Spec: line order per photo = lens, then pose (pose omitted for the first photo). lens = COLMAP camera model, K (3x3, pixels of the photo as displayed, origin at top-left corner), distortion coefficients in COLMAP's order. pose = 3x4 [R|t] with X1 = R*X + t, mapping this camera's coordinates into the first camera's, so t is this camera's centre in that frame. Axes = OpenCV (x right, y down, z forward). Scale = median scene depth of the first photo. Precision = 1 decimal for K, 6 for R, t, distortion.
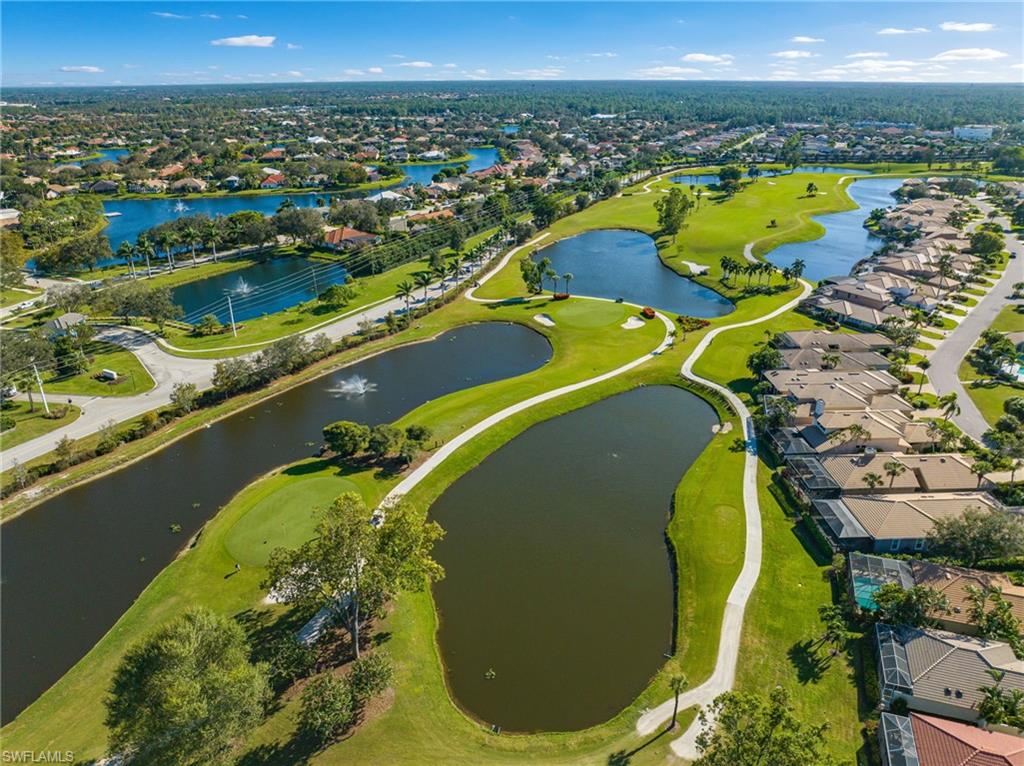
lens RADIAL K [[723.9, 0, 512.3], [0, 723.9, 382.8], [0, 0, 1]] dist [-0.040741, 0.009213]
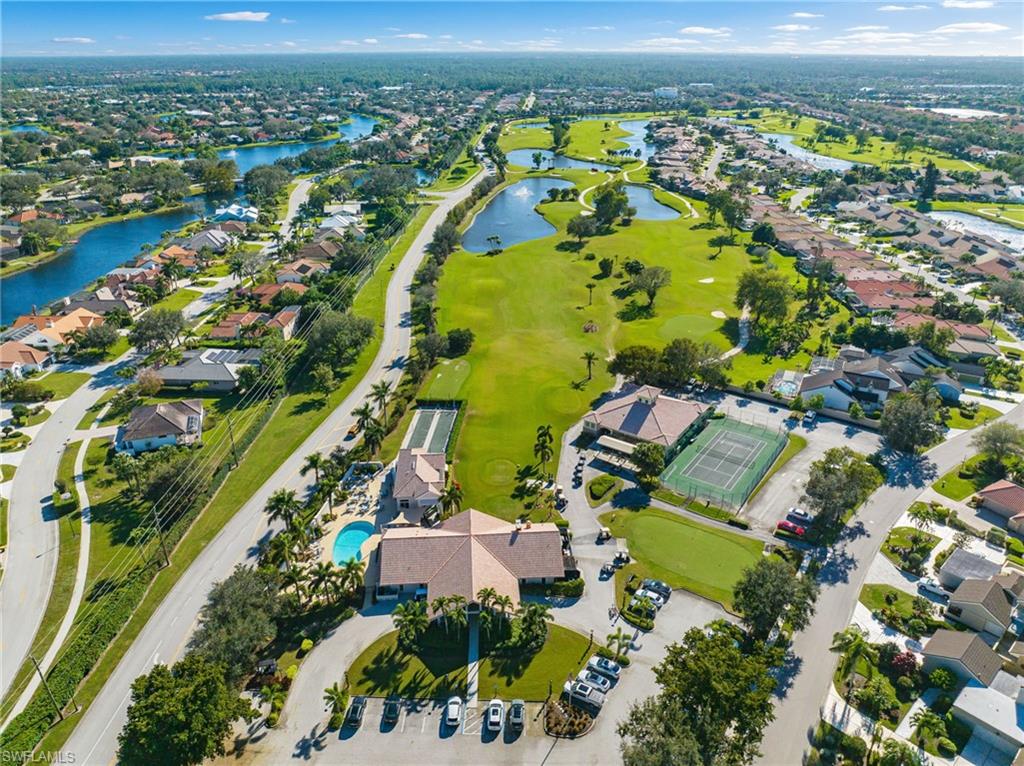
lens RADIAL K [[723.9, 0, 512.7], [0, 723.9, 384.0], [0, 0, 1]] dist [-0.040741, 0.009213]
pose [[0.925092, -0.158165, 0.345238, -0.451699], [0.145888, 0.987392, 0.061438, 0.189309], [-0.350603, -0.006470, 0.936502, -0.512746]]
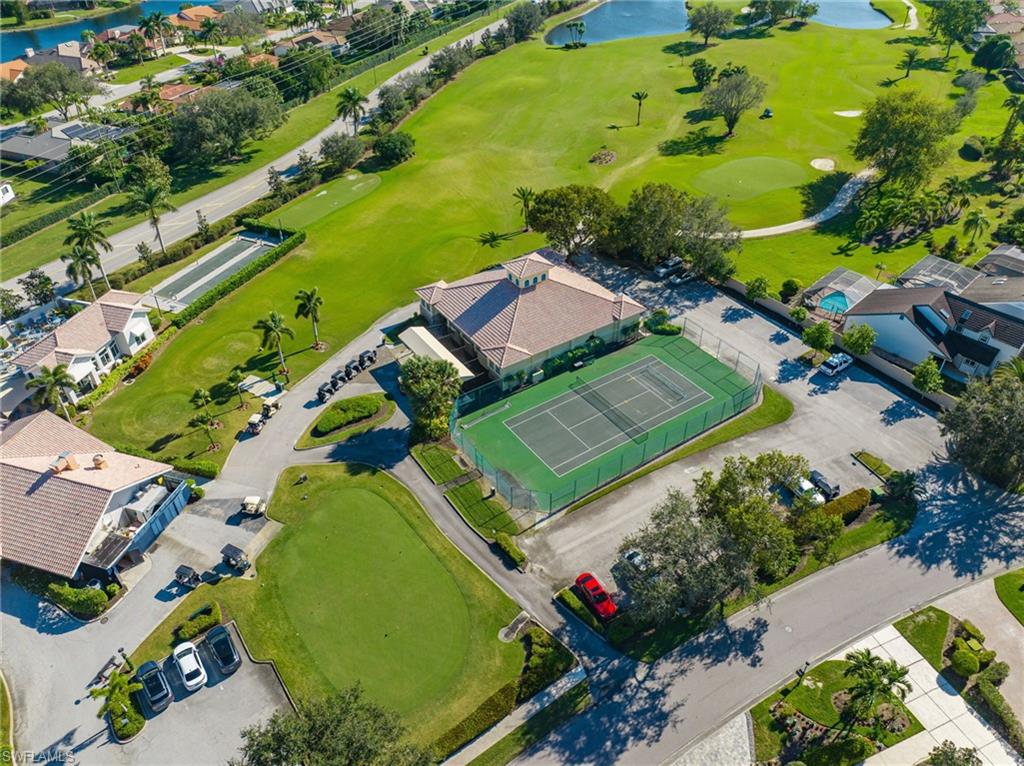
lens RADIAL K [[723.9, 0, 510.2], [0, 723.9, 383.1], [0, 0, 1]] dist [-0.040741, 0.009213]
pose [[0.999334, -0.019169, 0.031036, -0.283020], [0.010714, 0.967514, 0.252592, 0.205232], [-0.034870, -0.252091, 0.967075, -0.408657]]
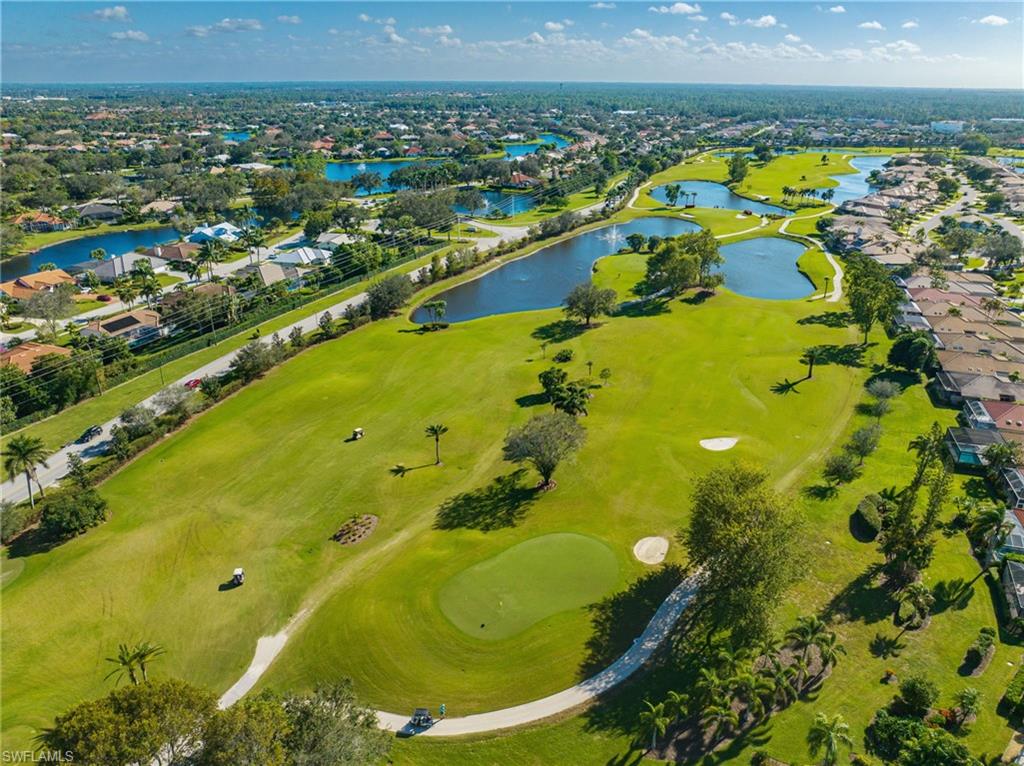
lens RADIAL K [[723.9, 0, 512.4], [0, 723.9, 383.7], [0, 0, 1]] dist [-0.040741, 0.009213]
pose [[0.999781, 0.001867, 0.020850, -0.184006], [-0.001852, 0.999998, -0.000715, 0.142161], [-0.020851, 0.000677, 0.999782, -0.312308]]
